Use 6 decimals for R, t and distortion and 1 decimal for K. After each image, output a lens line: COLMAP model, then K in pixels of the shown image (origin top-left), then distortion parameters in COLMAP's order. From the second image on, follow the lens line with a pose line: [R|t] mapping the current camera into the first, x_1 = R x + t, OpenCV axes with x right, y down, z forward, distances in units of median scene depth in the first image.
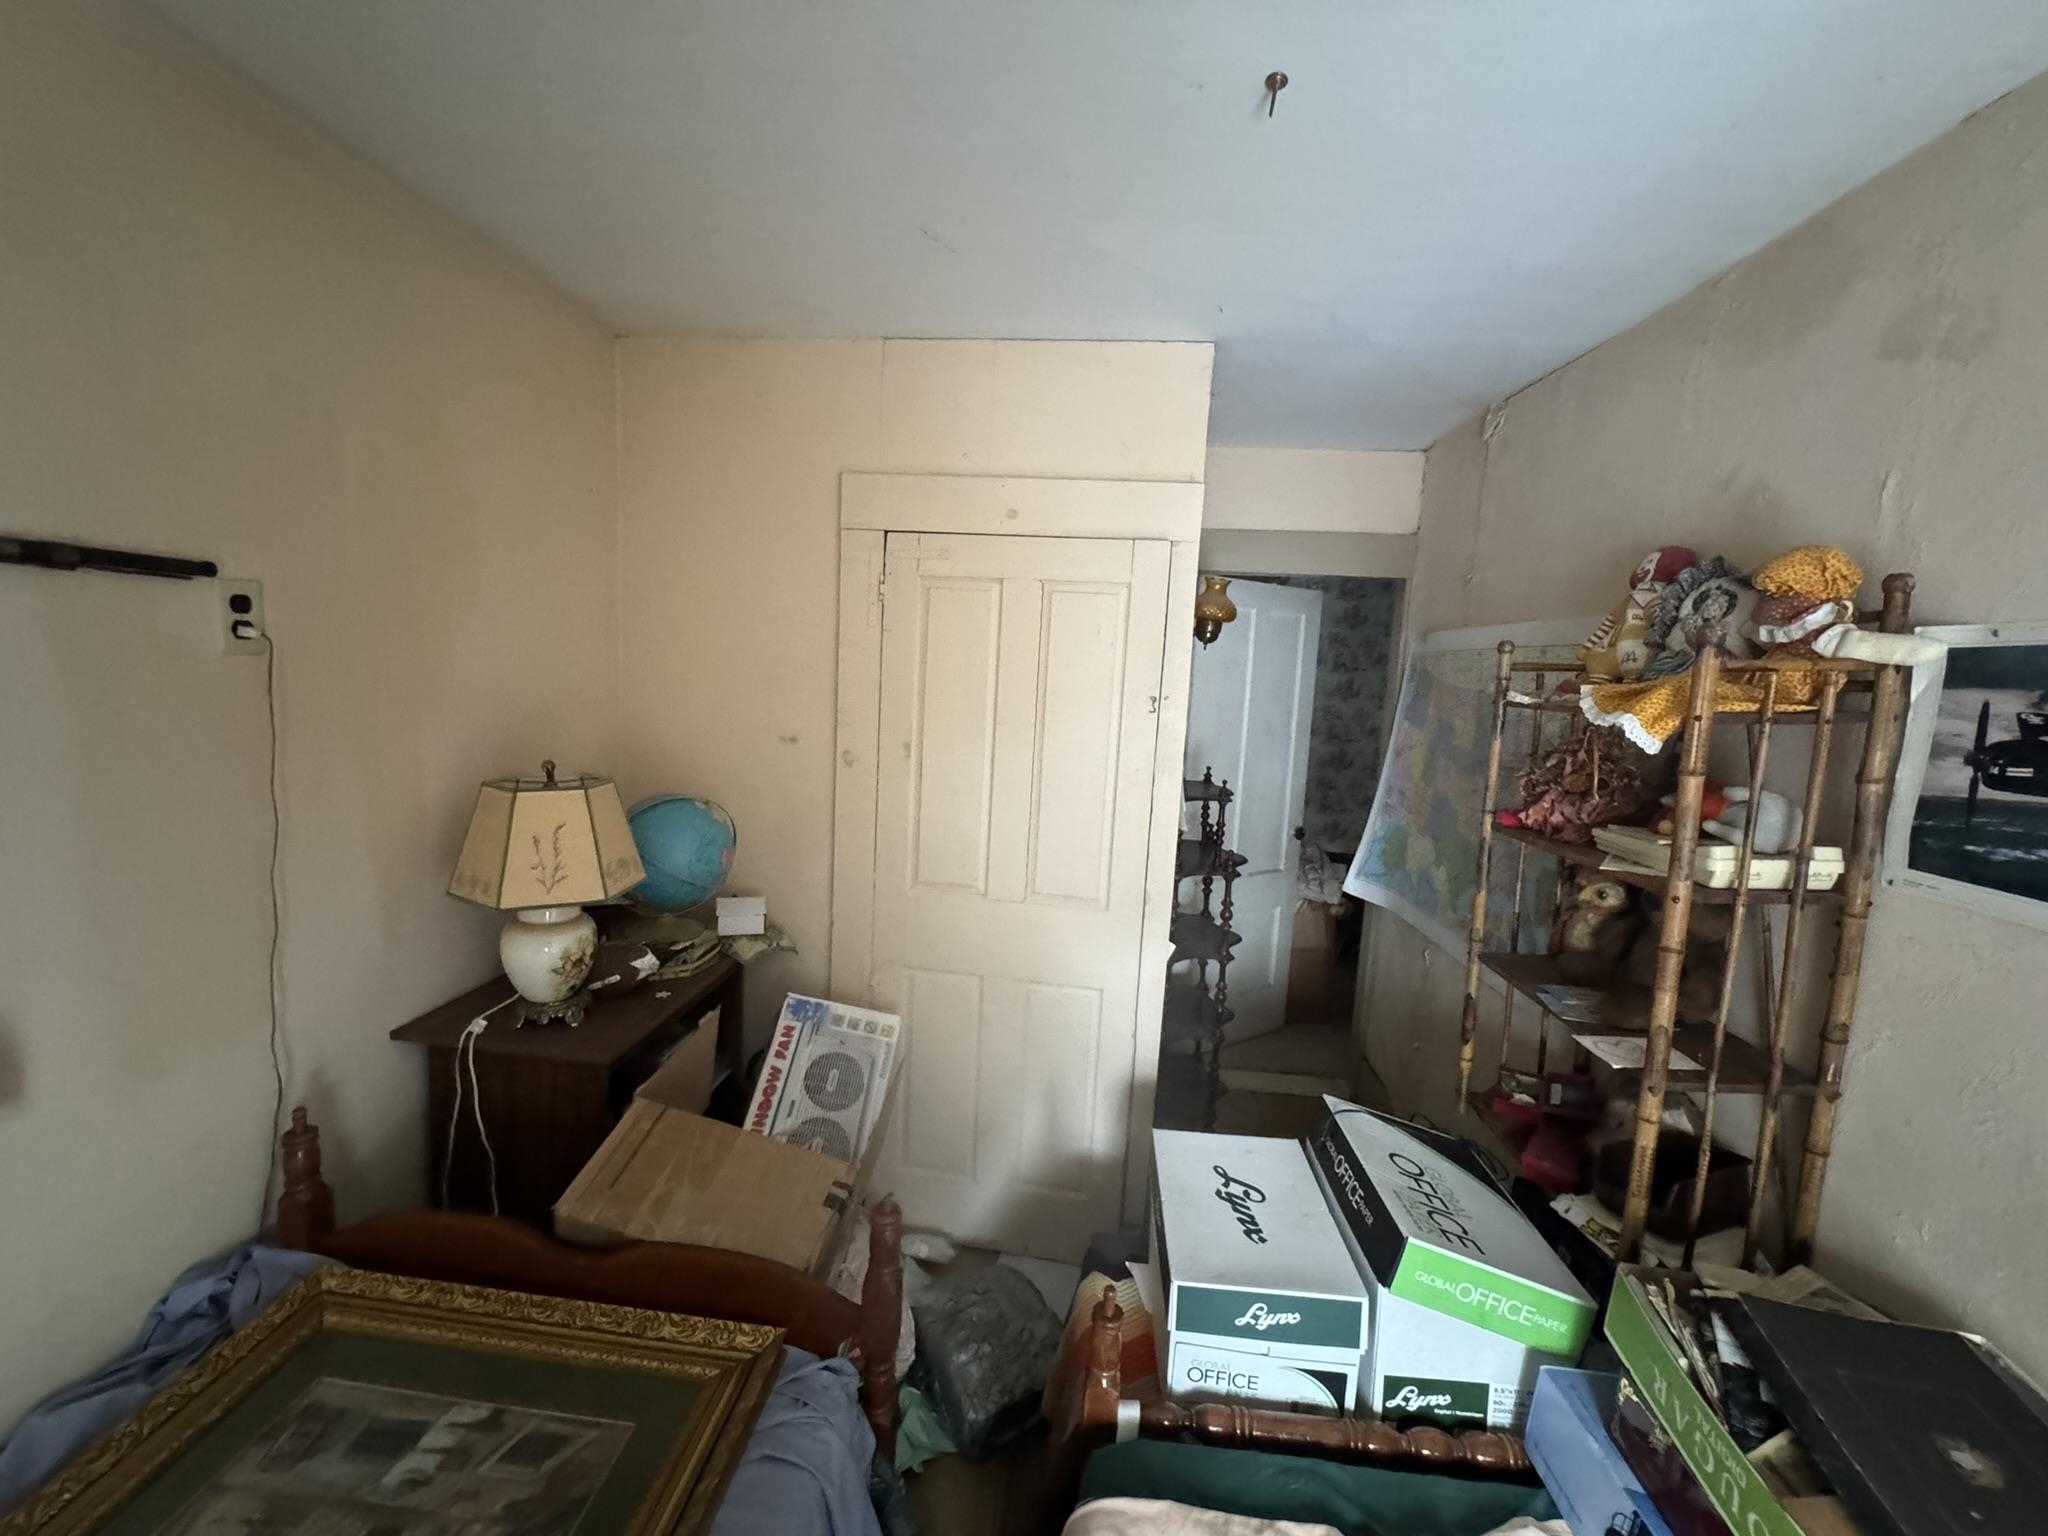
lens RADIAL K [[818.7, 0, 1024.0], [0, 818.7, 768.0], [0, 0, 1]] dist [0.002240, 0.000430]
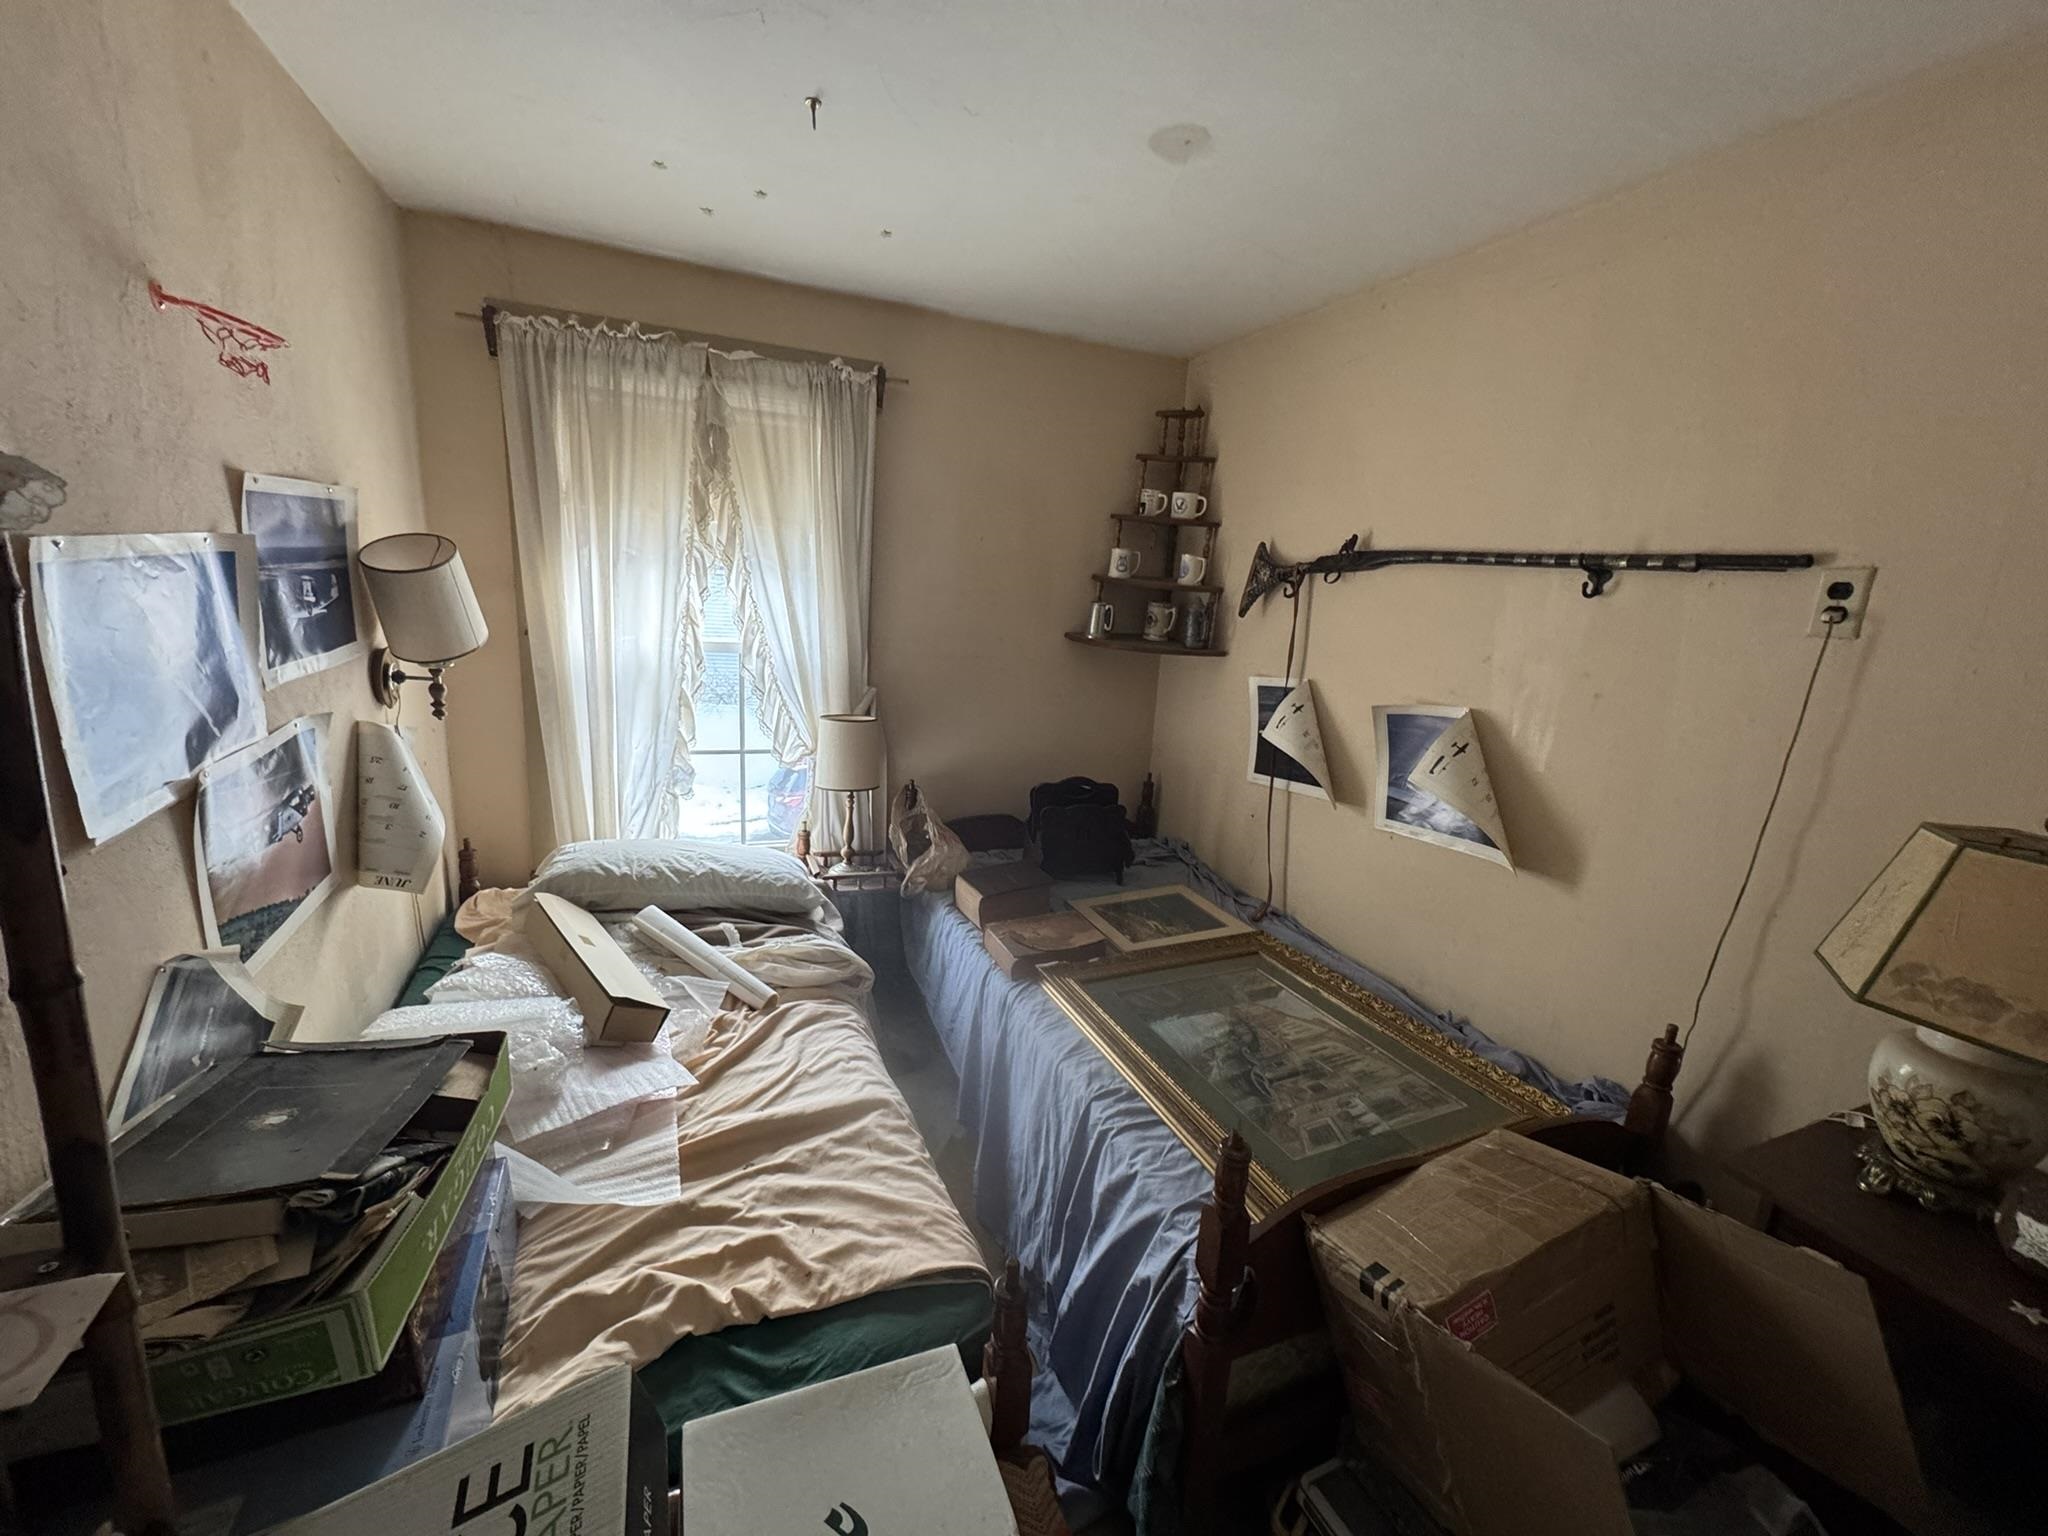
lens RADIAL K [[818.7, 0, 1024.0], [0, 818.7, 768.0], [0, 0, 1]] dist [0.002240, 0.000430]
pose [[-0.893066, -0.011682, -0.449774, 0.501555], [-0.171310, 0.933194, 0.315915, -0.146627], [0.416036, 0.359184, -0.835405, 1.605744]]
